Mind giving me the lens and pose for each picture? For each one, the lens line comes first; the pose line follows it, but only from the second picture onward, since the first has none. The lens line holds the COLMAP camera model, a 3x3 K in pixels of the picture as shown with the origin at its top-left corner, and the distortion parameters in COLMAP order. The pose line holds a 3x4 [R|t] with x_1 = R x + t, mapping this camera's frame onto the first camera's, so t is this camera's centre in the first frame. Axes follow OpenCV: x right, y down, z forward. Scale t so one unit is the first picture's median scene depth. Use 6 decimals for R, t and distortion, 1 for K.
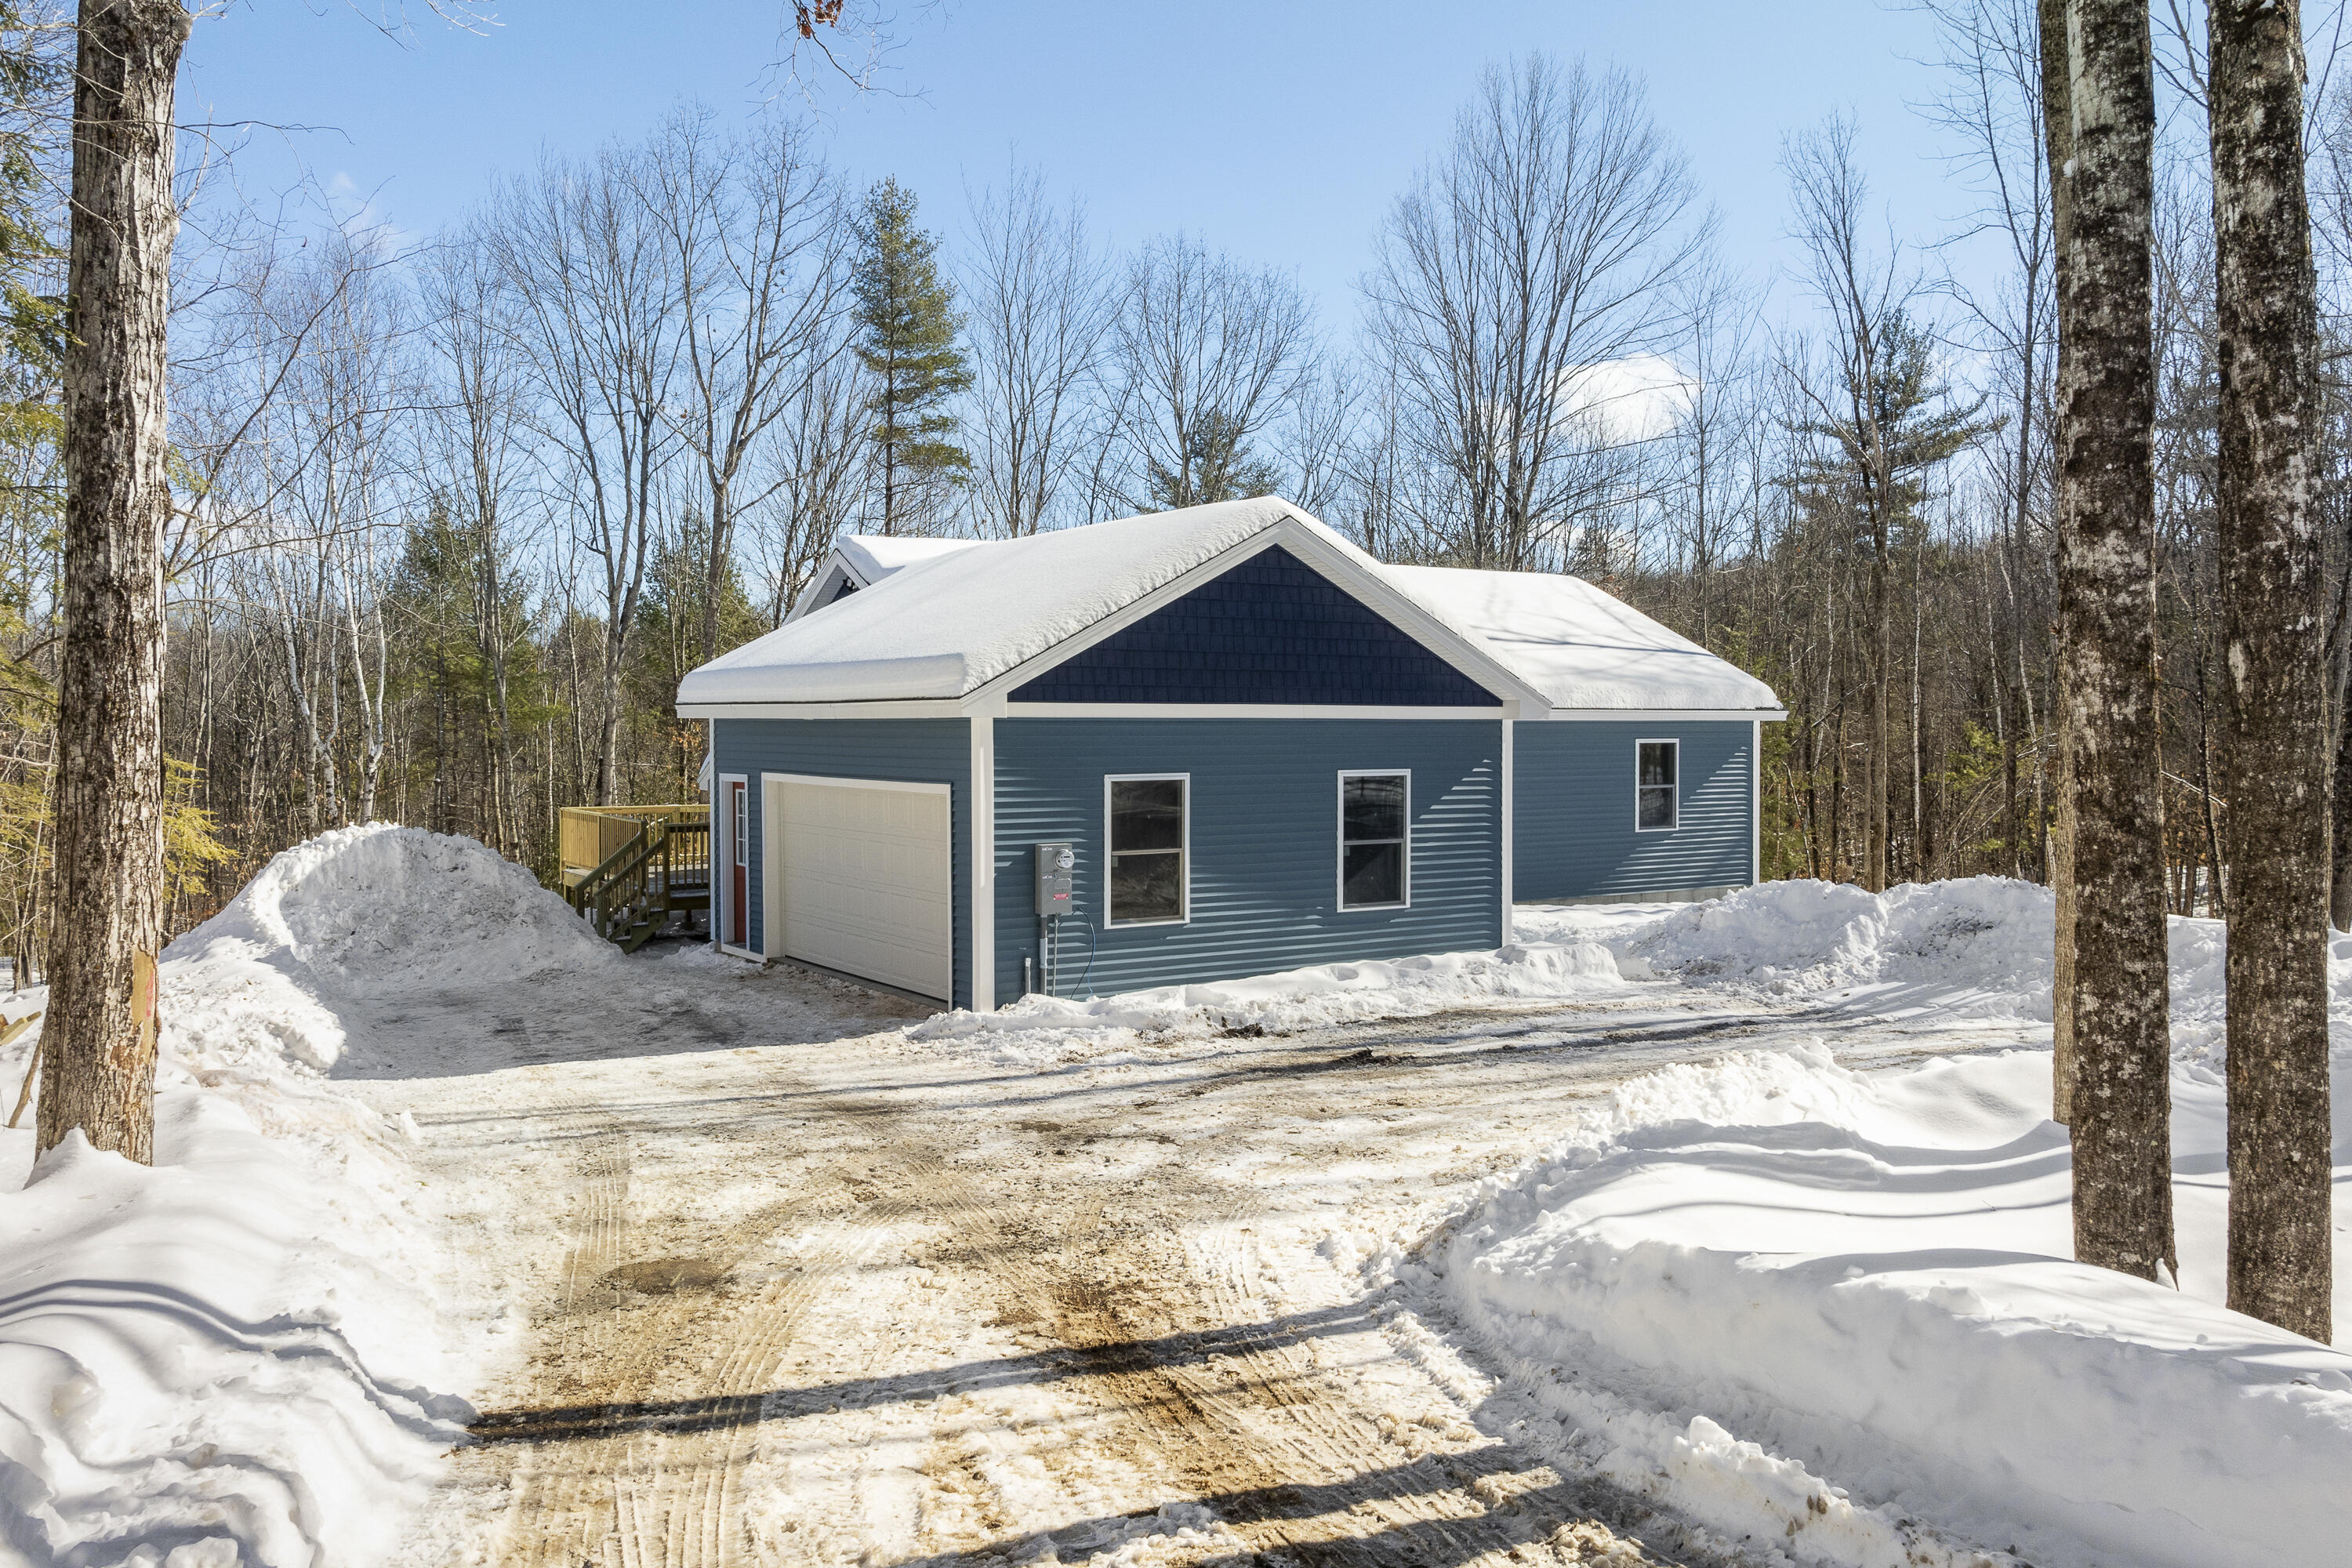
lens RADIAL K [[1516.7, 0, 1160.6], [0, 1516.7, 783.3], [0, 0, 1]] dist [-0.003748, 0.000212]
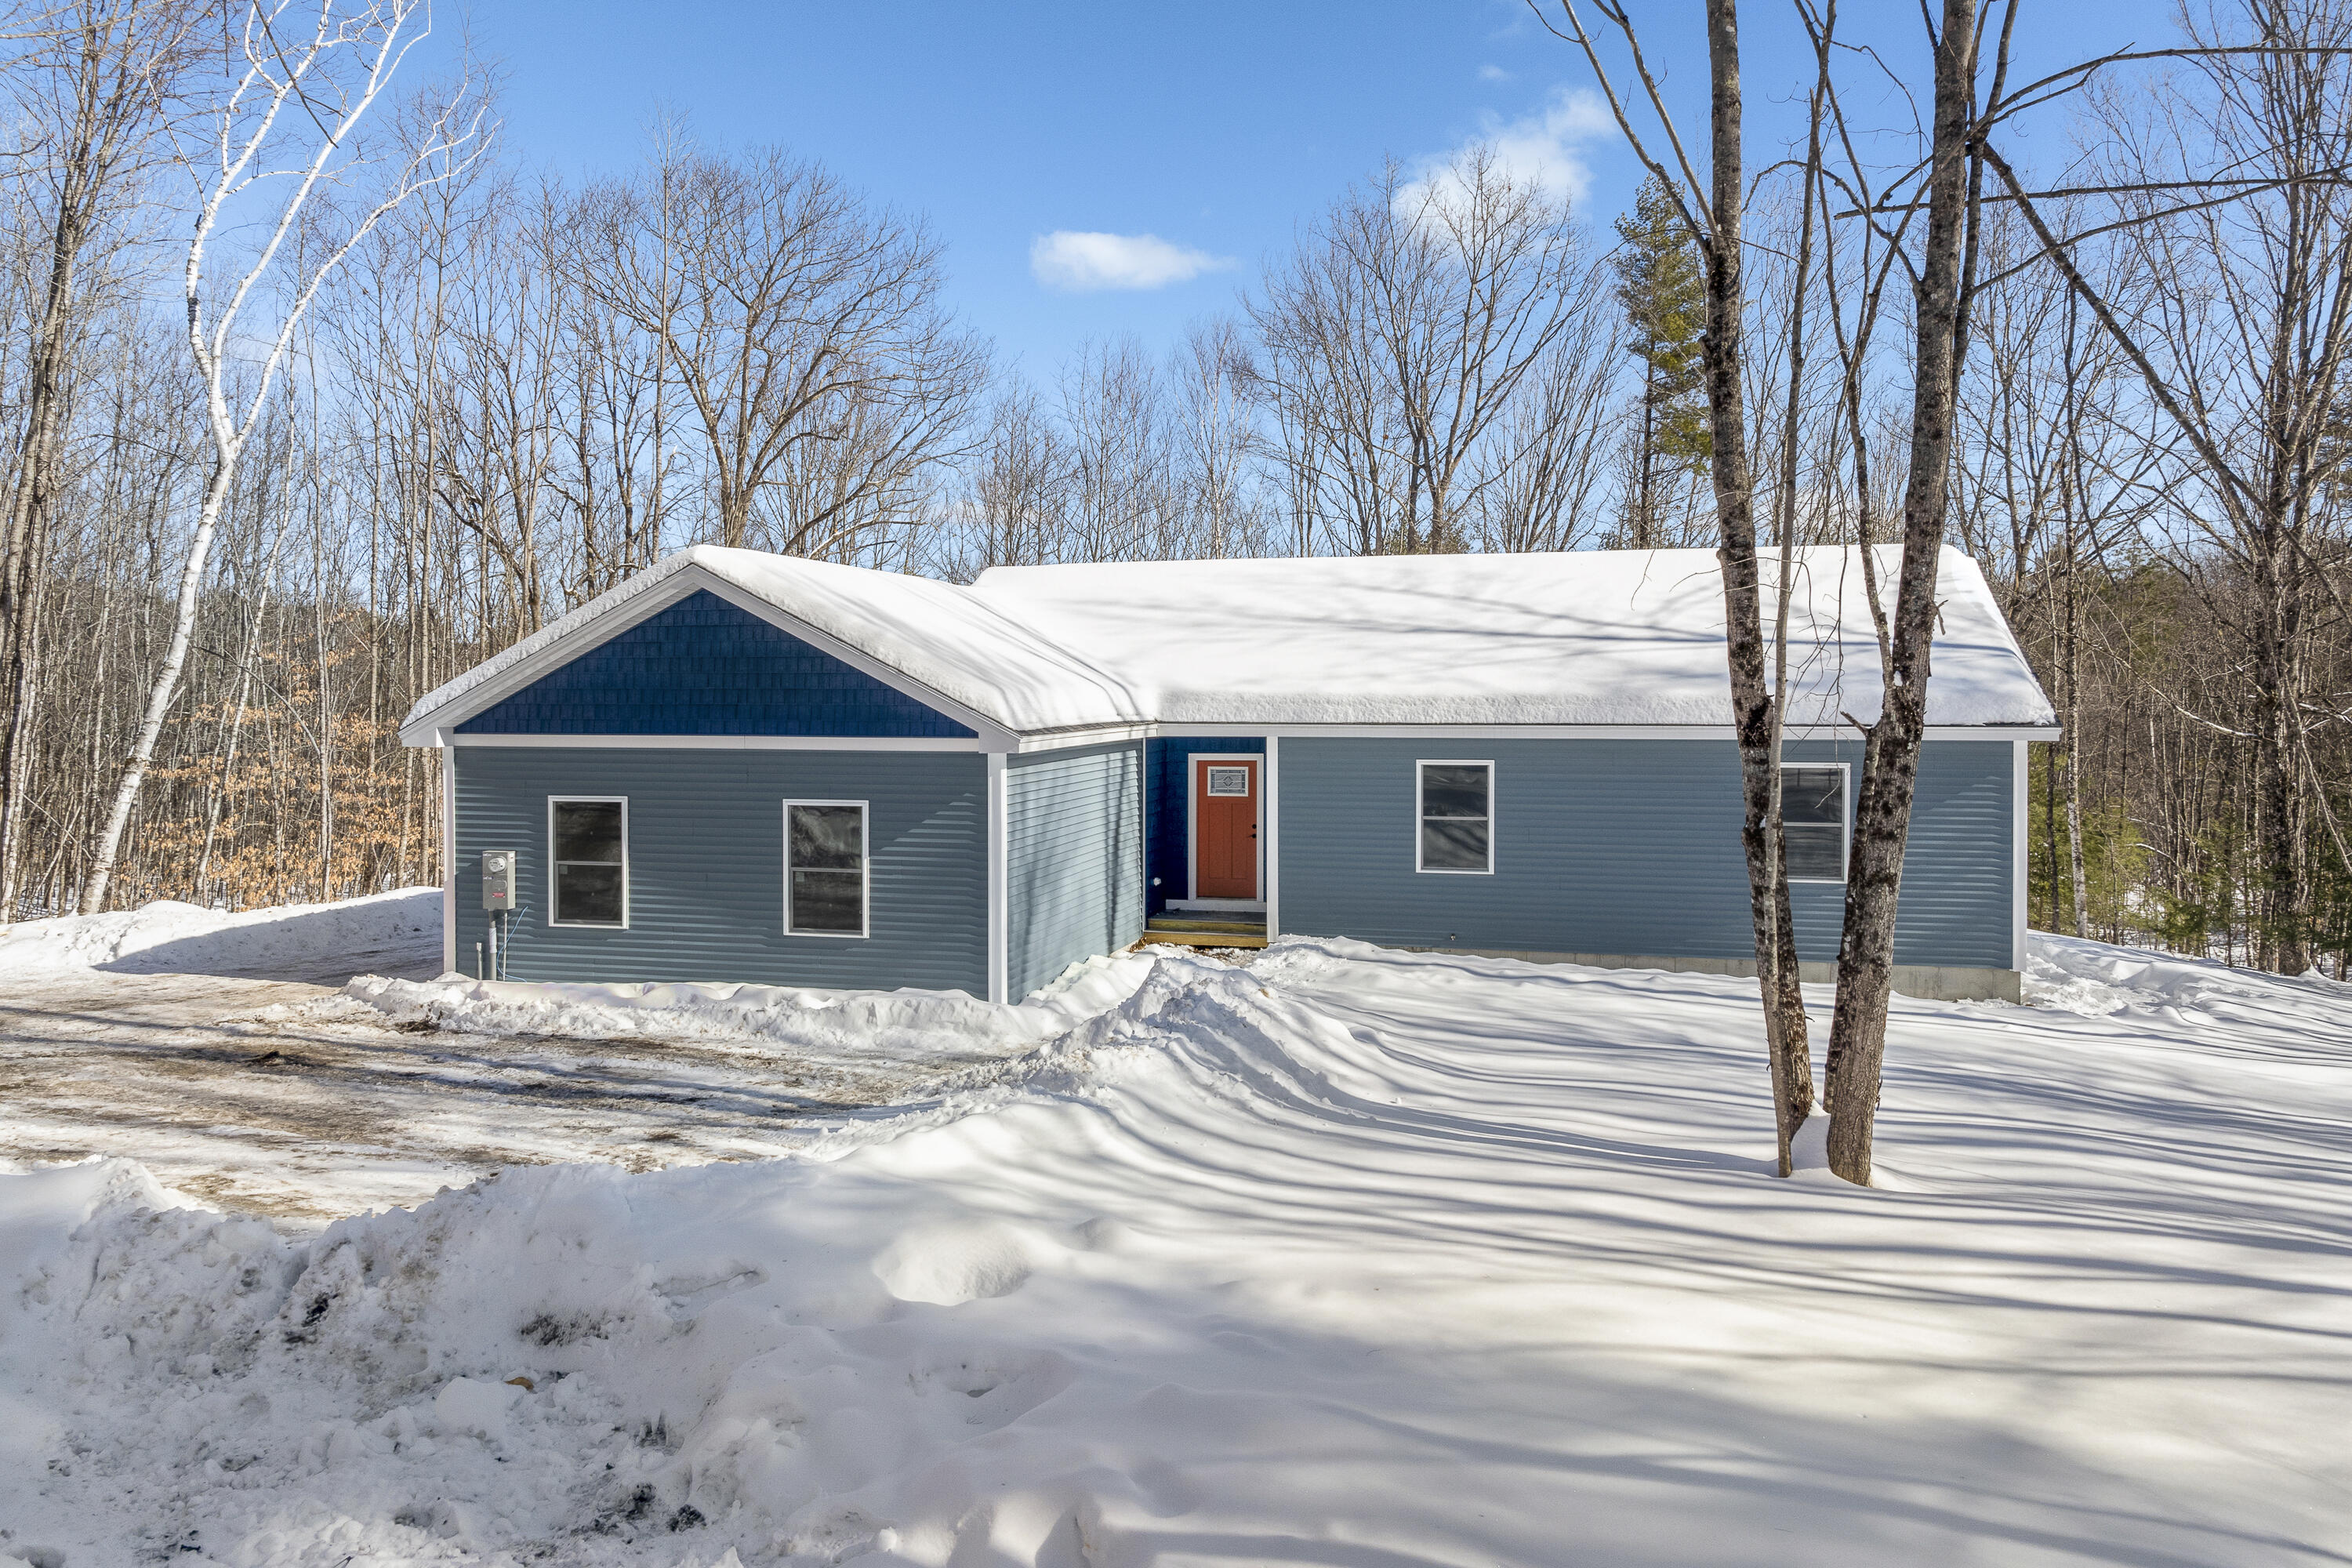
lens RADIAL K [[1413.0, 0, 1180.6], [0, 1413.0, 719.1], [0, 0, 1]] dist [-0.000723, -0.000454]
pose [[0.761051, 0.010187, -0.648612, 0.957028], [-0.026360, 0.999536, -0.015232, -0.055763], [0.648156, 0.028690, 0.760967, 0.434923]]
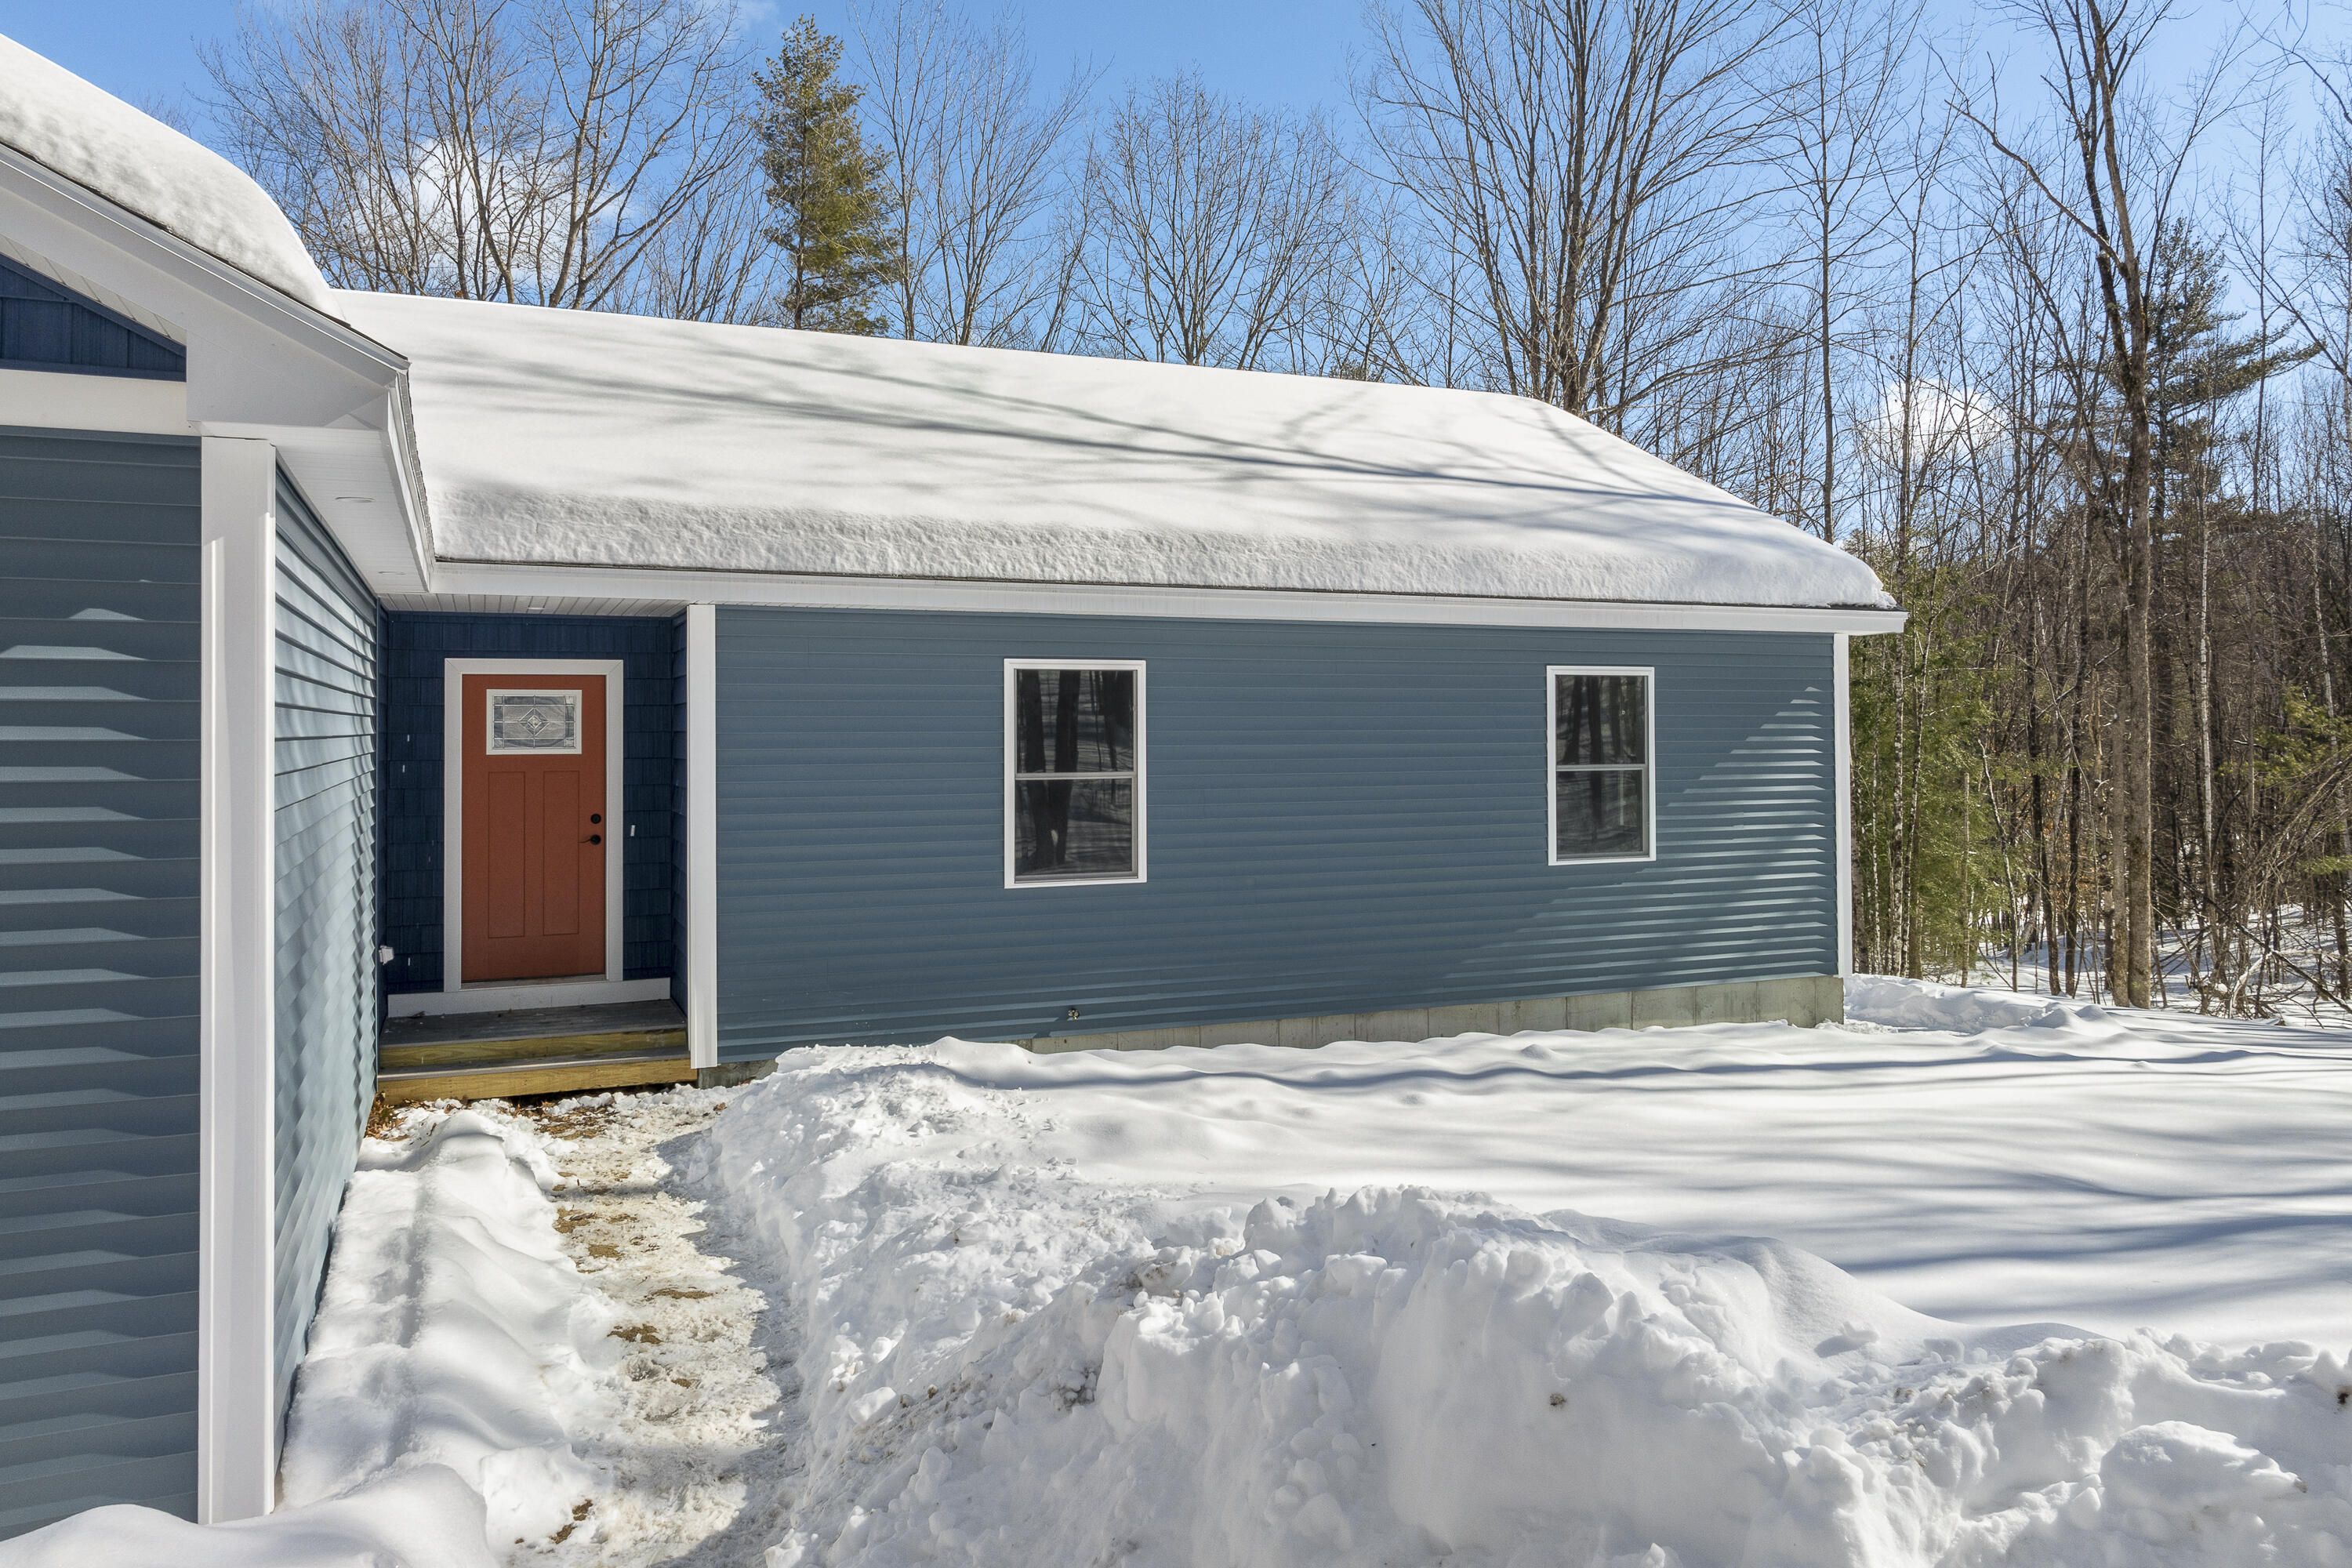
lens RADIAL K [[1672.5, 0, 1182.3], [0, 1672.5, 706.4], [0, 0, 1]] dist [0.008266, -0.031026]
pose [[0.995910, -0.001380, -0.090342, 0.426682], [-0.002550, 0.999055, -0.043381, 0.010326], [0.090317, 0.043434, 0.994966, 0.820651]]
